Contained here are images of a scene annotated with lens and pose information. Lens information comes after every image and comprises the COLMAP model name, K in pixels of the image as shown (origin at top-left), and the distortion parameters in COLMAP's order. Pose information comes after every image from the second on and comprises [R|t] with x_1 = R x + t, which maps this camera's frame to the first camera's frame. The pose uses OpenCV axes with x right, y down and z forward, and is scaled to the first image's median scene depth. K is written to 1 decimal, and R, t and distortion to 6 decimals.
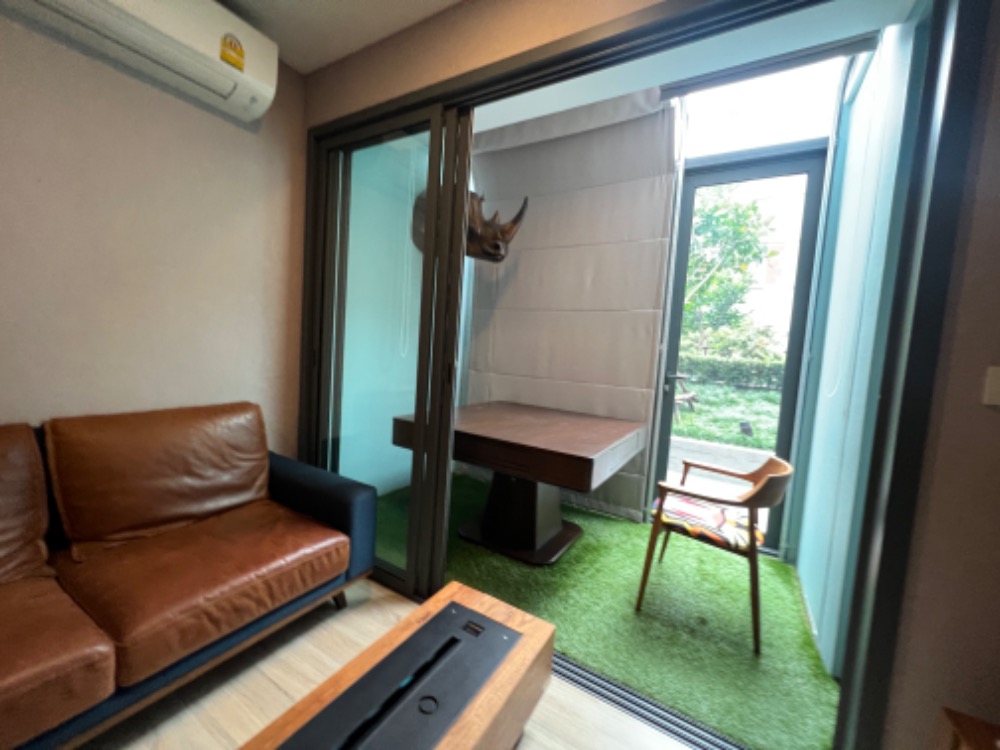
lens RADIAL K [[397.9, 0, 500.0], [0, 397.9, 375.0], [0, 0, 1]] dist [-0.000586, -0.000312]
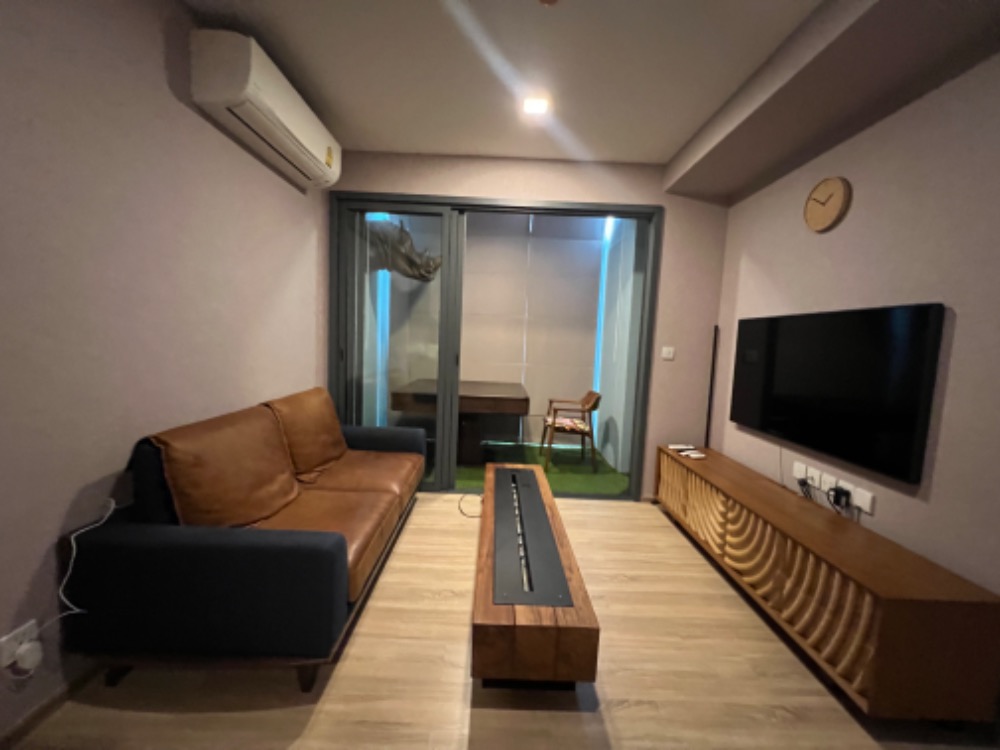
lens RADIAL K [[397.9, 0, 500.0], [0, 397.9, 375.0], [0, 0, 1]] dist [-0.000586, -0.000312]
pose [[0.866928, -0.080103, 0.491954, -0.849331], [0.059090, 0.996558, 0.058138, -0.026346], [-0.494918, -0.021332, 0.868678, -0.626659]]
